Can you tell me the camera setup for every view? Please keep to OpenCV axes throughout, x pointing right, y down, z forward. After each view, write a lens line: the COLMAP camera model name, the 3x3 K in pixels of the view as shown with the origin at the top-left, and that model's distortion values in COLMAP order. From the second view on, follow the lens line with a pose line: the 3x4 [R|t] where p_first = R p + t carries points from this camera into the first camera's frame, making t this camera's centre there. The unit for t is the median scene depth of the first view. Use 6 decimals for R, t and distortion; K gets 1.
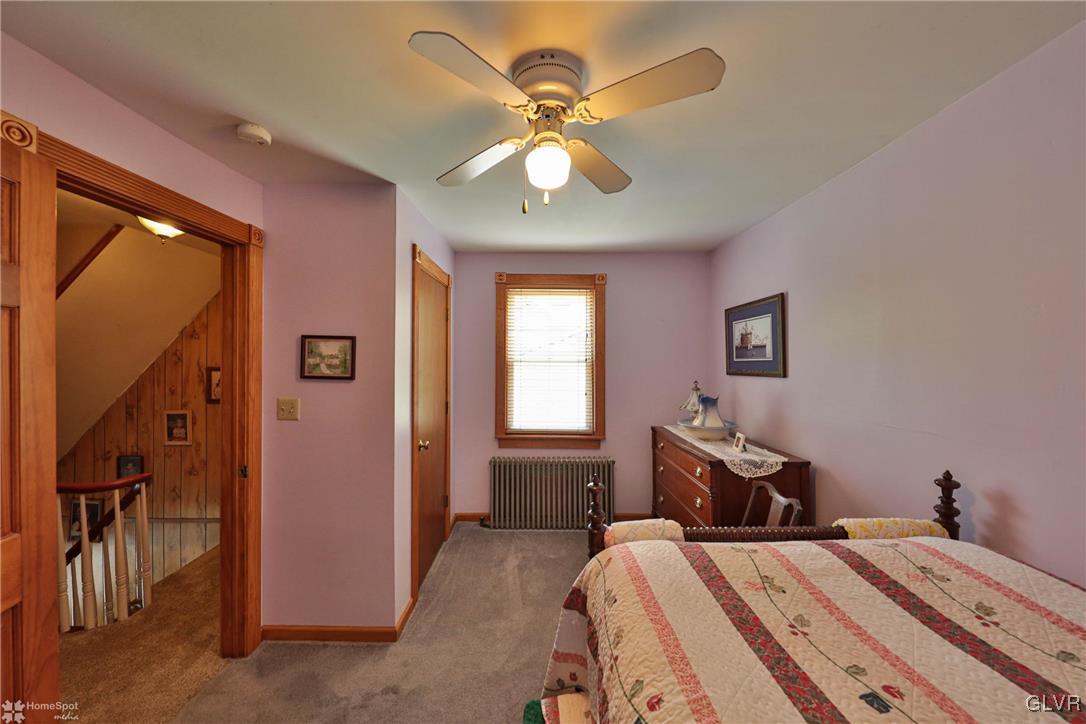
lens RADIAL K [[366.5, 0, 542.7], [0, 366.5, 358.6], [0, 0, 1]] dist [0.020463, -0.008611]
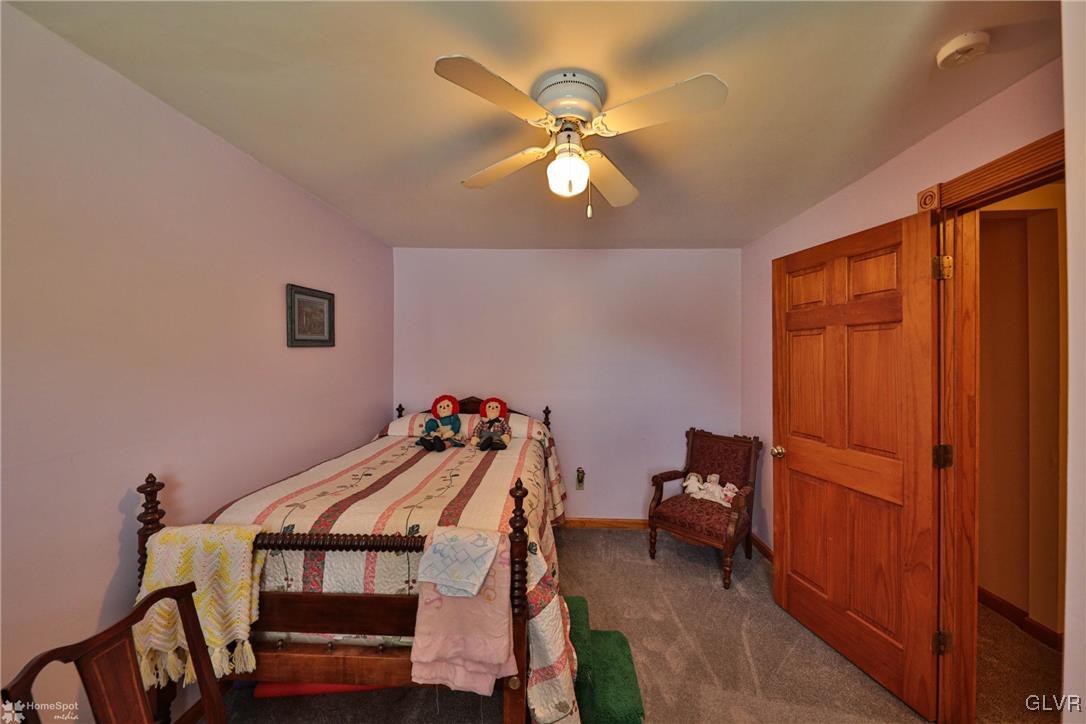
lens RADIAL K [[366.5, 0, 542.7], [0, 366.5, 358.6], [0, 0, 1]] dist [0.020463, -0.008611]
pose [[-0.998045, 0.008966, 0.061847, 0.020795], [0.009701, 0.999886, 0.011600, -0.007766], [-0.061736, 0.012178, -0.998018, 2.545363]]
